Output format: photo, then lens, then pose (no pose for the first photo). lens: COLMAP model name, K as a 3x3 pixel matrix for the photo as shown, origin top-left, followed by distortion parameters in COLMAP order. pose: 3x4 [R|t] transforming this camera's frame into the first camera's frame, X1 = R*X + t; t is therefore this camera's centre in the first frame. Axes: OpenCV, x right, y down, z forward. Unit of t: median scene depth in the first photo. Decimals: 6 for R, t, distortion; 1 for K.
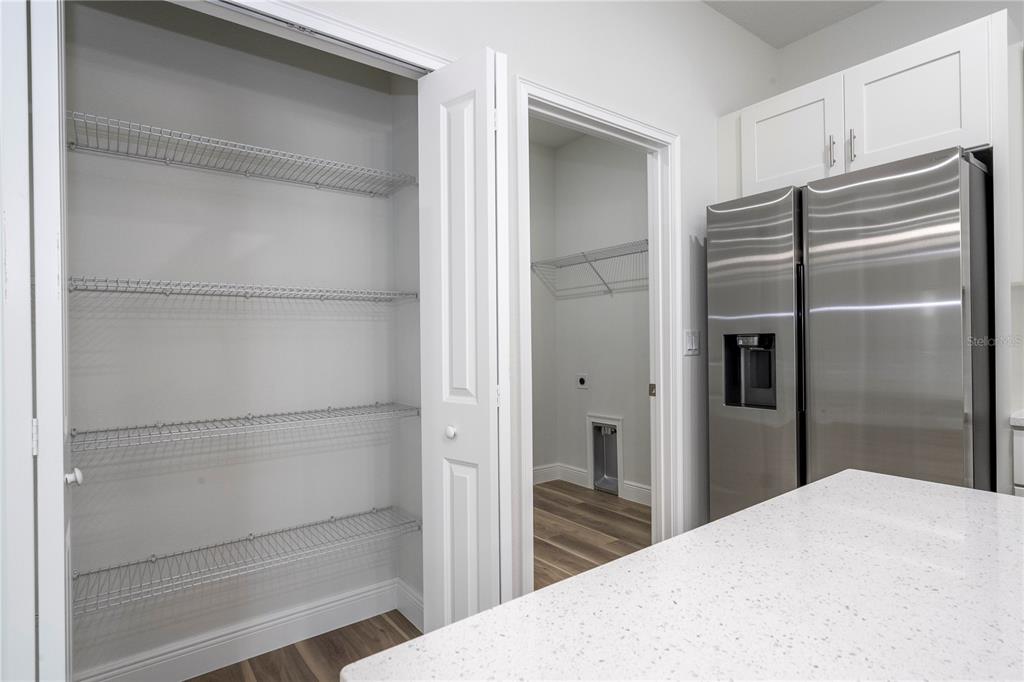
lens RADIAL K [[529.1, 0, 512.5], [0, 529.1, 339.2], [0, 0, 1]] dist [-0.018540, 0.002051]
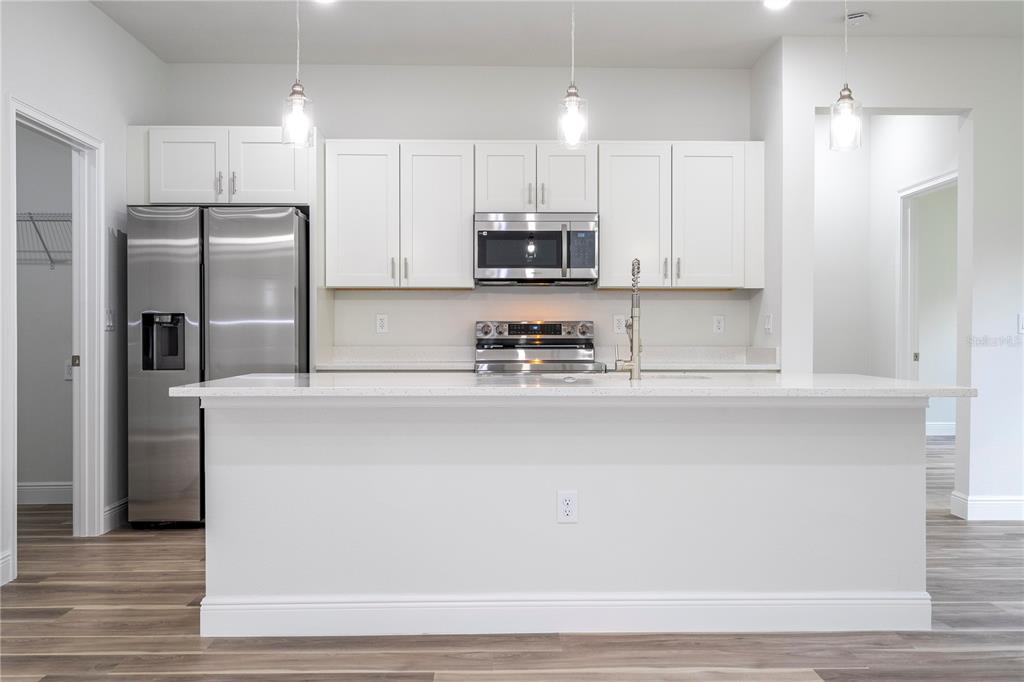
lens RADIAL K [[914.5, 0, 512.6], [0, 914.5, 340.0], [0, 0, 1]] dist [-0.003517, 0.002345]
pose [[0.584575, 0.009400, 0.811285, -0.838807], [-0.009098, 0.999946, -0.005030, 0.056777], [-0.811289, -0.004441, 0.584629, -0.973833]]
